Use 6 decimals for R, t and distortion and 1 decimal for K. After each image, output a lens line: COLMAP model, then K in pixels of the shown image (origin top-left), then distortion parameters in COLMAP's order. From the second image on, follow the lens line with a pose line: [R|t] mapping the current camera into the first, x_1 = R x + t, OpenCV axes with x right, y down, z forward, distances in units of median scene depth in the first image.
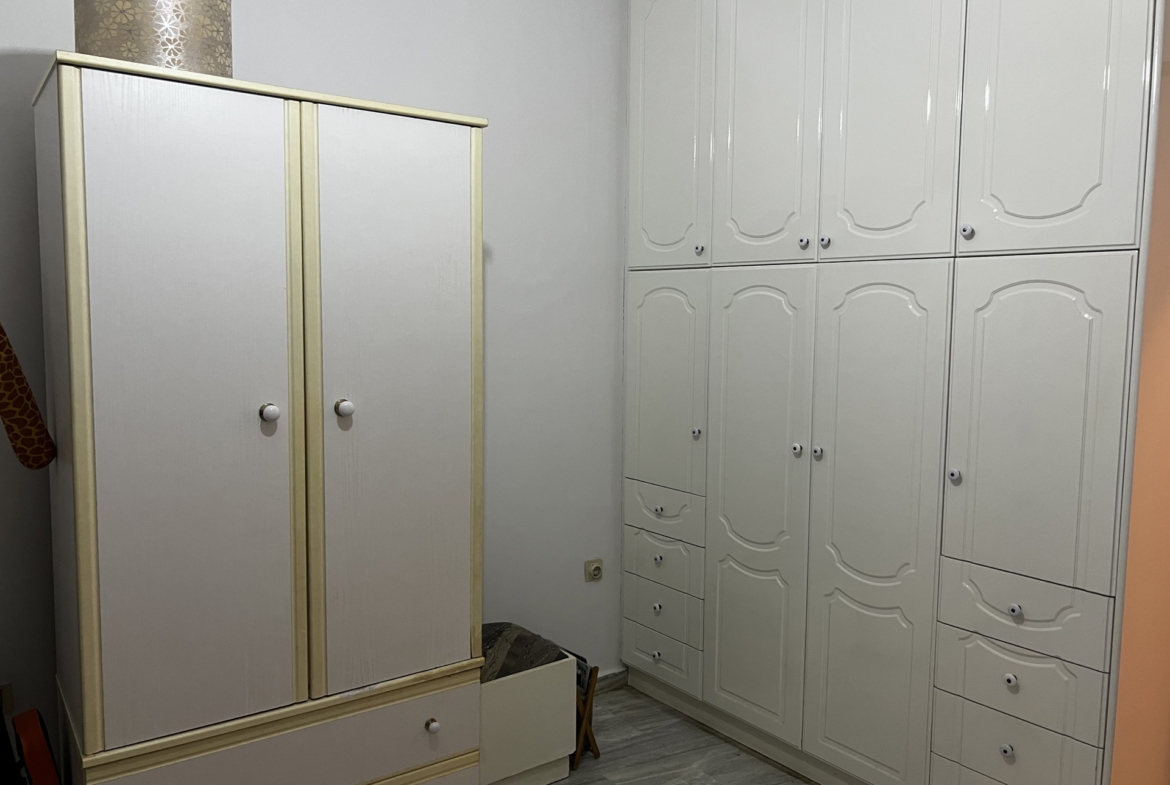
lens RADIAL K [[876.9, 0, 585.0], [0, 876.9, 392.5], [0, 0, 1]] dist [0.105689, -0.153618]
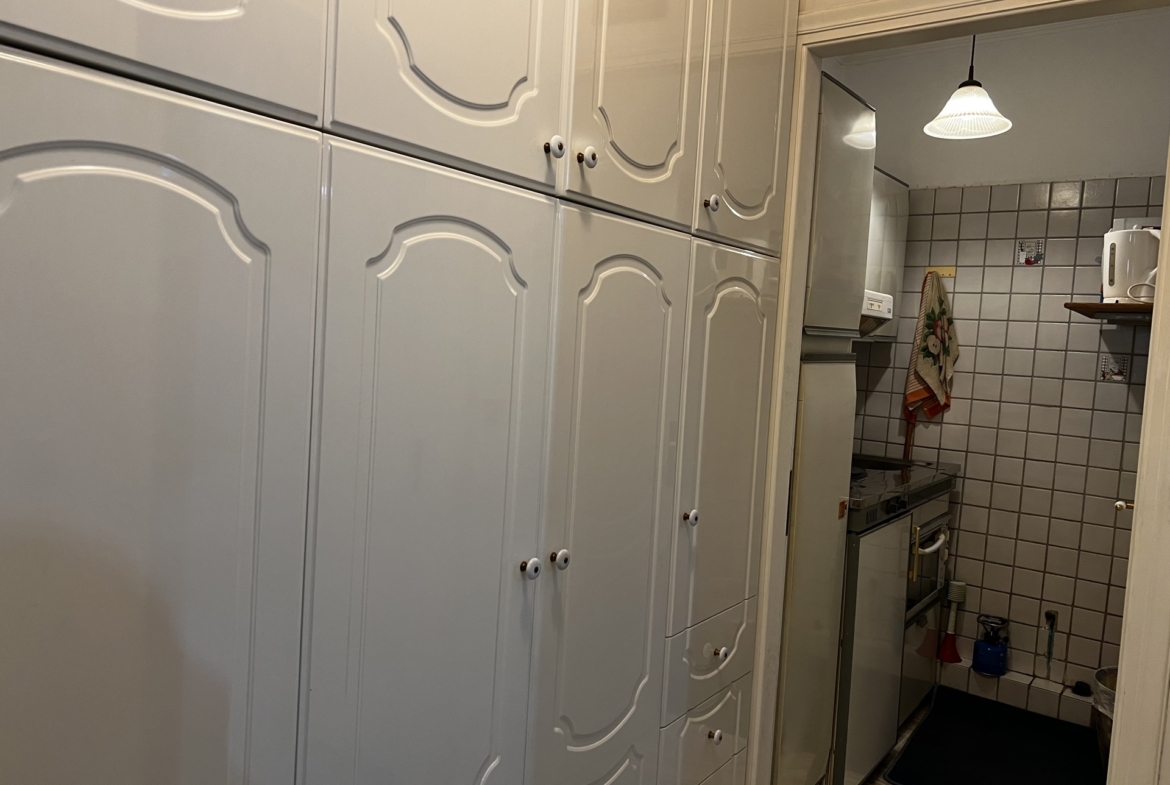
lens RADIAL K [[876.9, 0, 585.0], [0, 876.9, 392.5], [0, 0, 1]] dist [0.105689, -0.153618]
pose [[-0.317037, -0.169171, 0.933204, -0.142058], [-0.071335, 0.985429, 0.154404, -0.101487], [-0.945727, -0.017618, -0.324485, 0.995971]]
